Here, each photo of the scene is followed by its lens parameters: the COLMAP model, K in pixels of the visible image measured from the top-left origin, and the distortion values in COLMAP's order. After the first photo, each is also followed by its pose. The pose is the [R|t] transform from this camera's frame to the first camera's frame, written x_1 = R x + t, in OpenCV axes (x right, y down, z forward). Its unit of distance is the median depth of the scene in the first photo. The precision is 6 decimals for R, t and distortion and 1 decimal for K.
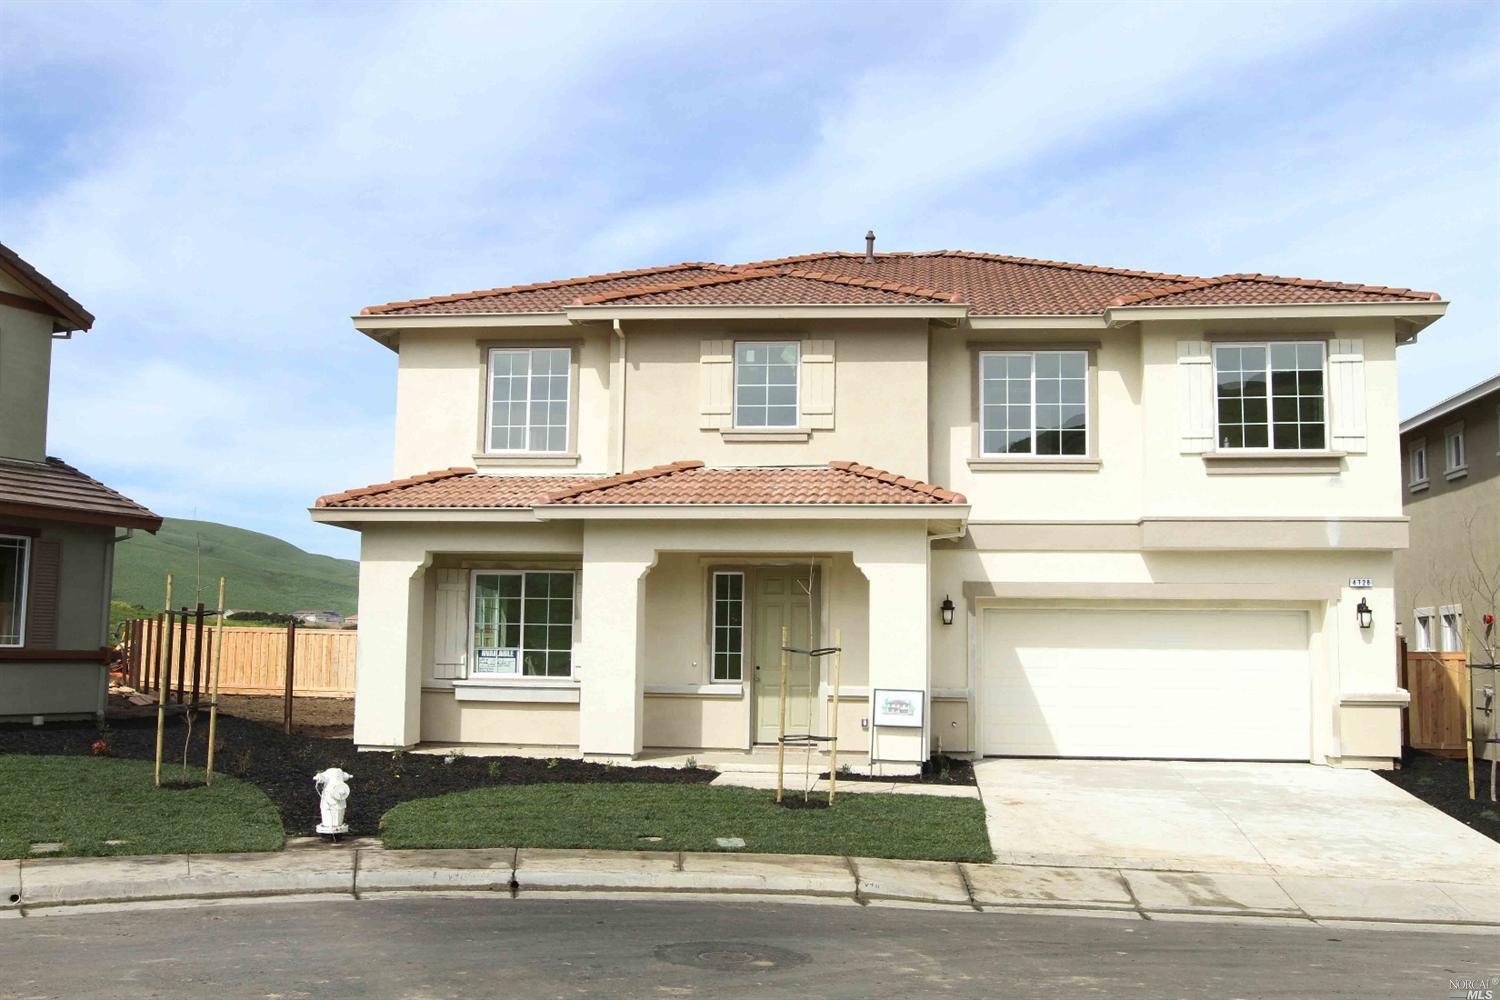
lens RADIAL K [[1529.6, 0, 750.0], [0, 1529.6, 500.8], [0, 0, 1]] dist [-0.037492, 0.000000]
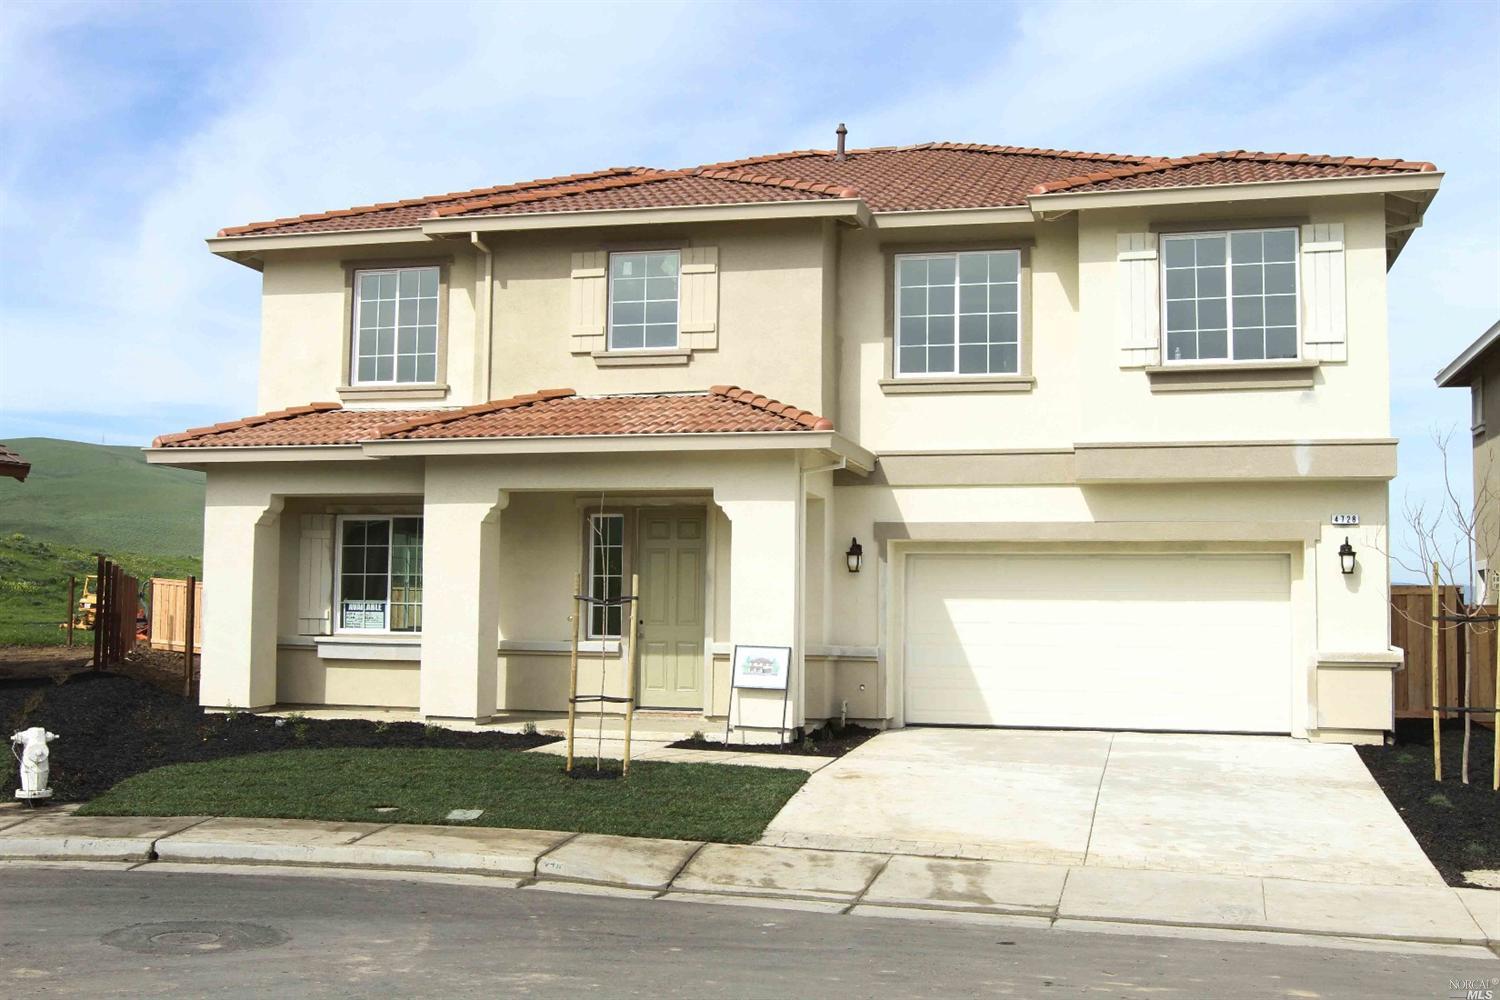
lens RADIAL K [[1687.4, 0, 750.0], [0, 1687.4, 499.1], [0, 0, 1]] dist [-0.021454, 0.000000]
pose [[0.989202, -0.011838, -0.146077, 0.212800], [0.016043, 0.999489, 0.027645, 0.012315], [0.145675, -0.029690, 0.988887, 0.047978]]
